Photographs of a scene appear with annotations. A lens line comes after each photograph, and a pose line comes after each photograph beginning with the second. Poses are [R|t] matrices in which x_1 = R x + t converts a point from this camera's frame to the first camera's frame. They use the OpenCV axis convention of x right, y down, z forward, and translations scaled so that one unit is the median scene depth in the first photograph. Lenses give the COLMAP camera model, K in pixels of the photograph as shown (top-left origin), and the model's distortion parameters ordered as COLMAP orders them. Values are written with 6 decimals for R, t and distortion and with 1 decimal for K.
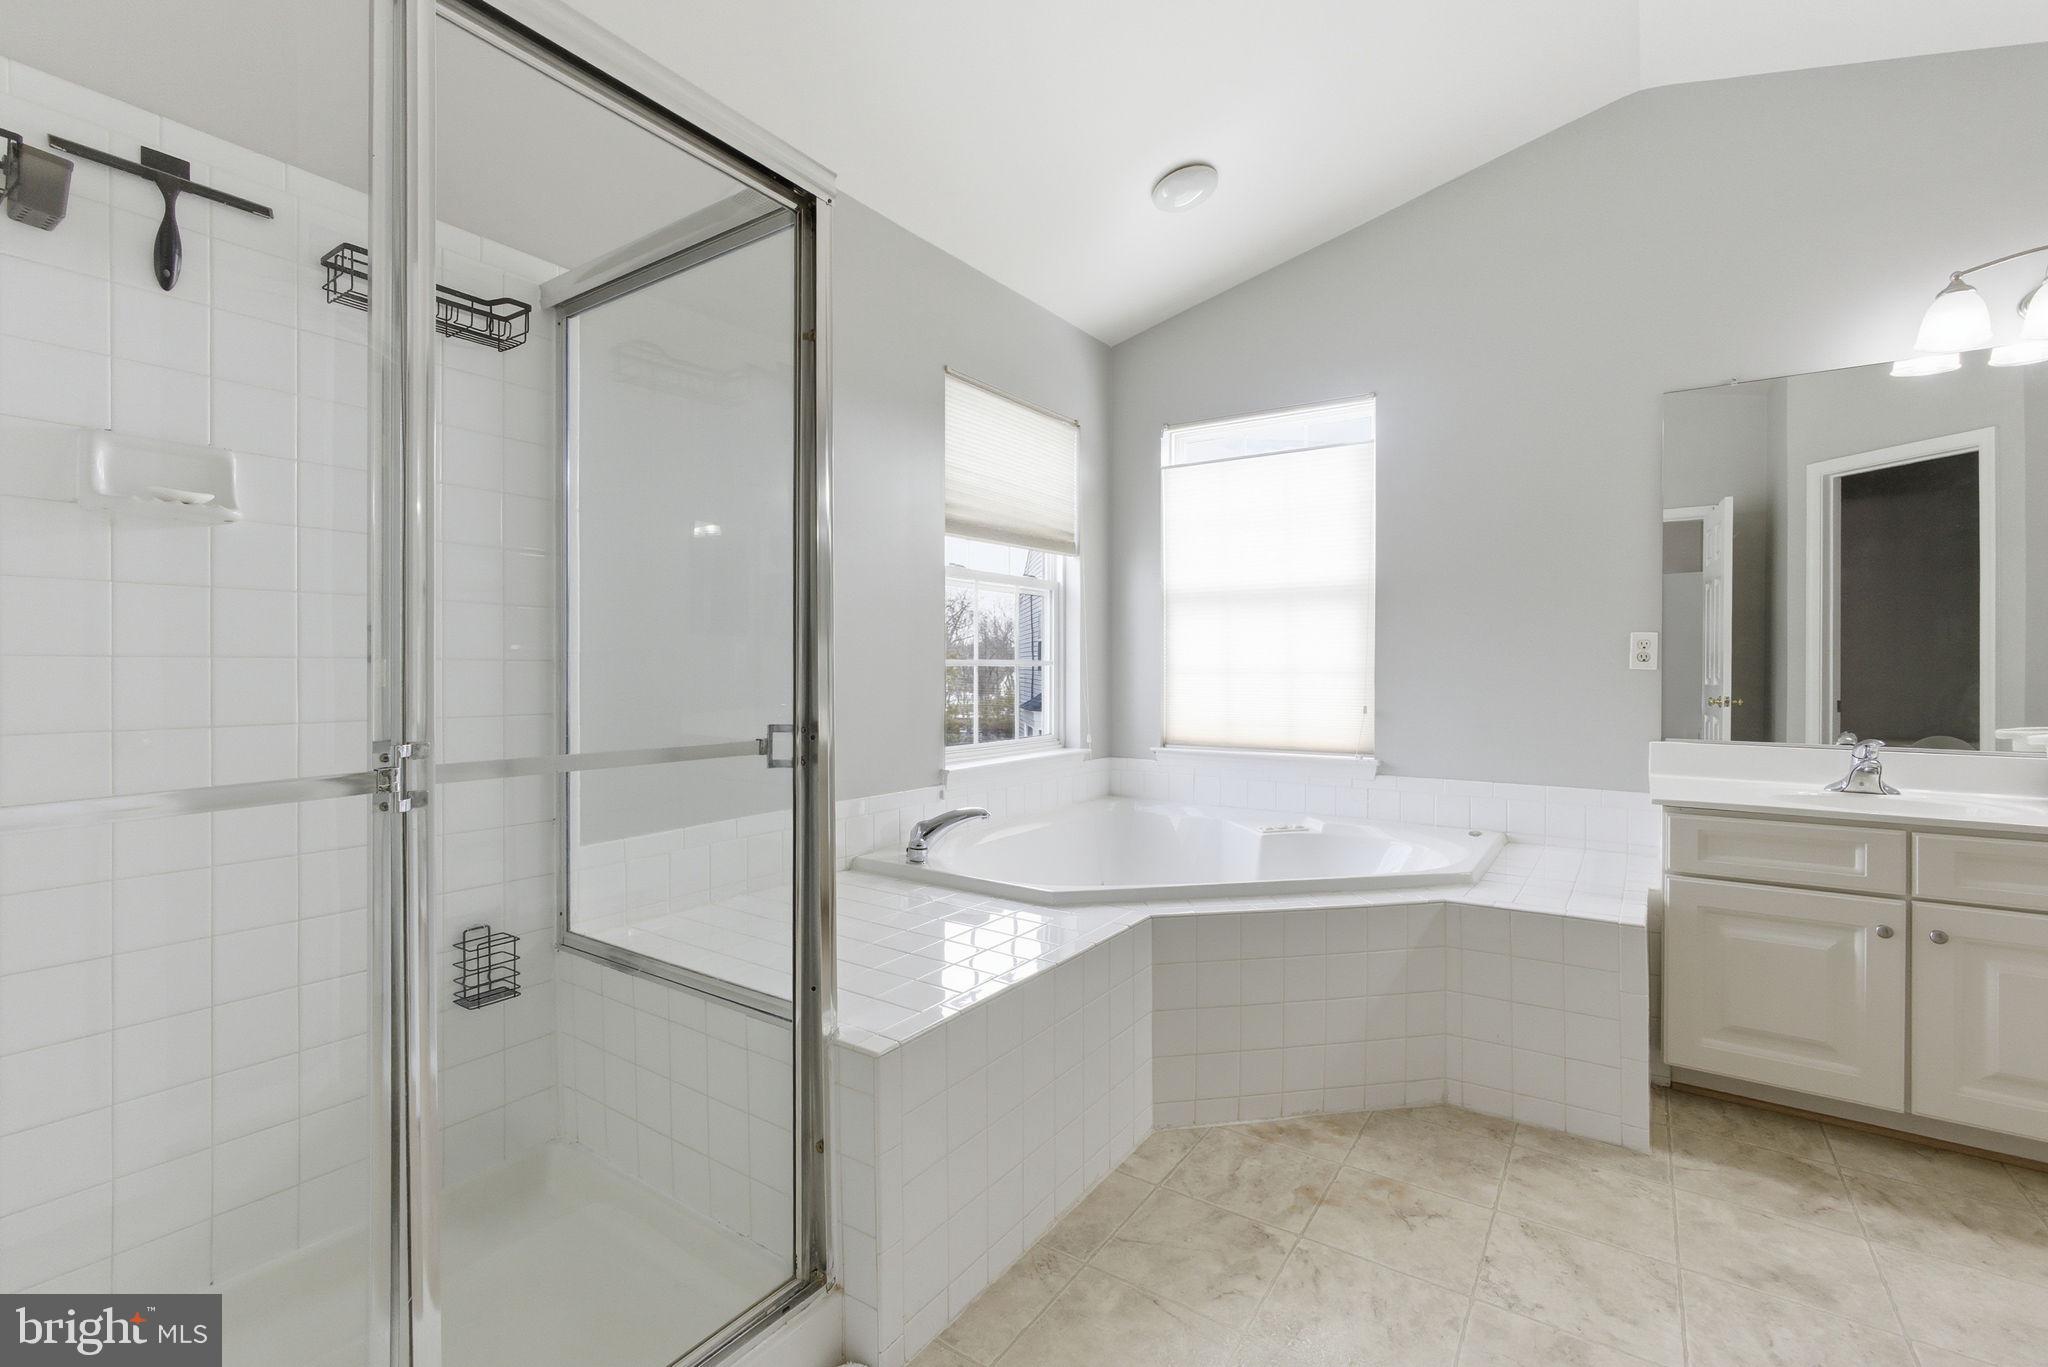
lens RADIAL K [[905.3, 0, 1022.9], [0, 905.3, 667.2], [0, 0, 1]] dist [-0.002461, 0.000005]
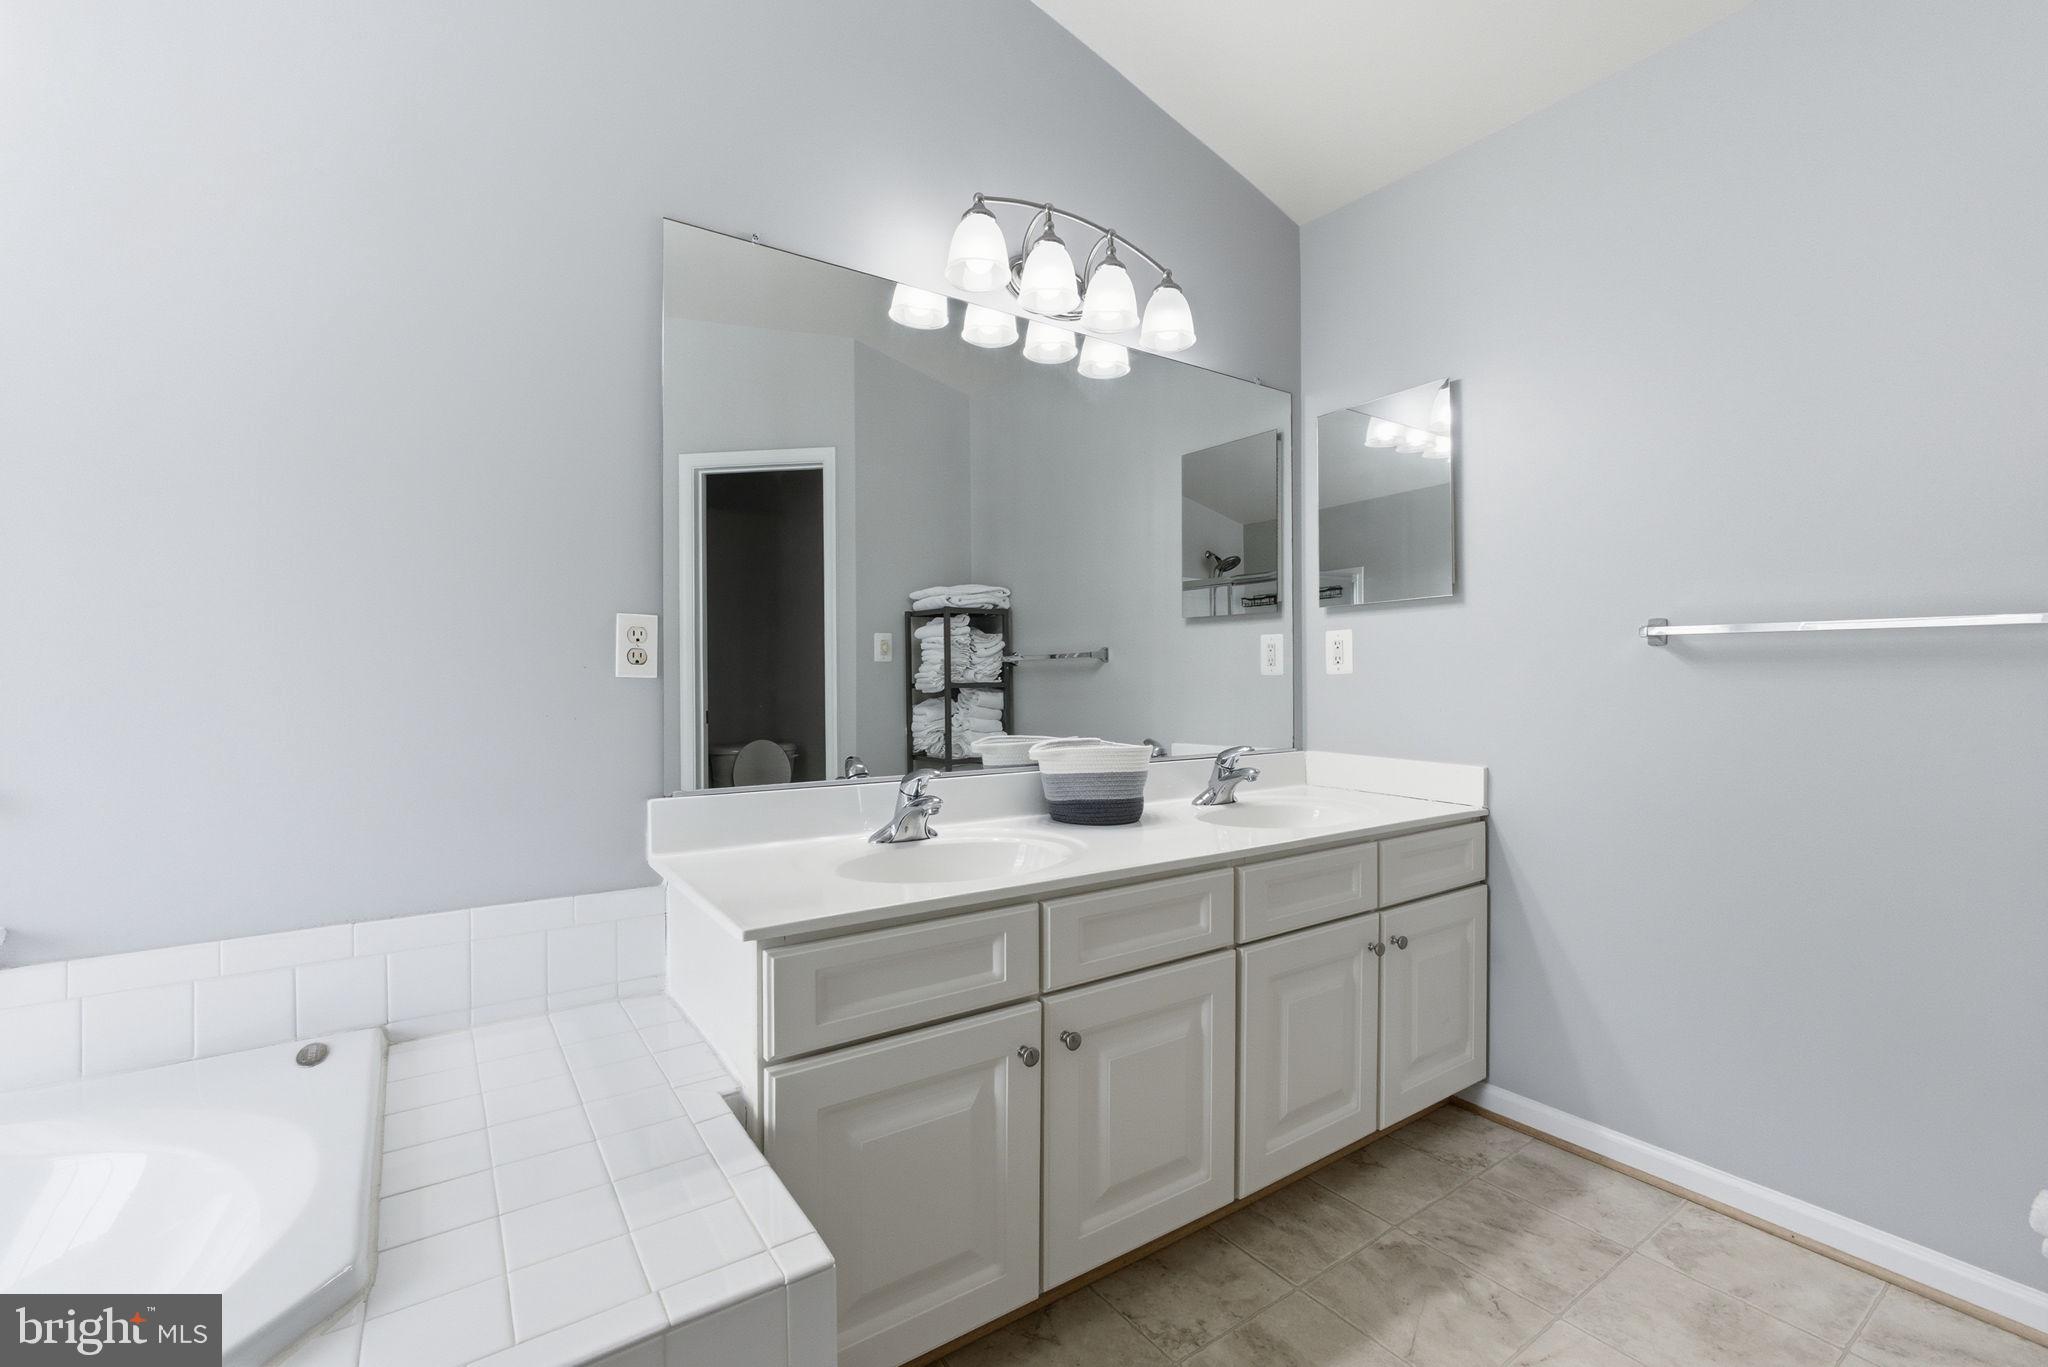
lens RADIAL K [[889.6, 0, 1022.4], [0, 889.6, 685.5], [0, 0, 1]] dist [-0.003890, 0.000238]
pose [[0.356512, -0.011598, 0.934219, 0.287728], [0.004104, 0.999933, 0.010848, 0.003016], [-0.934282, -0.000033, 0.356535, 0.678906]]
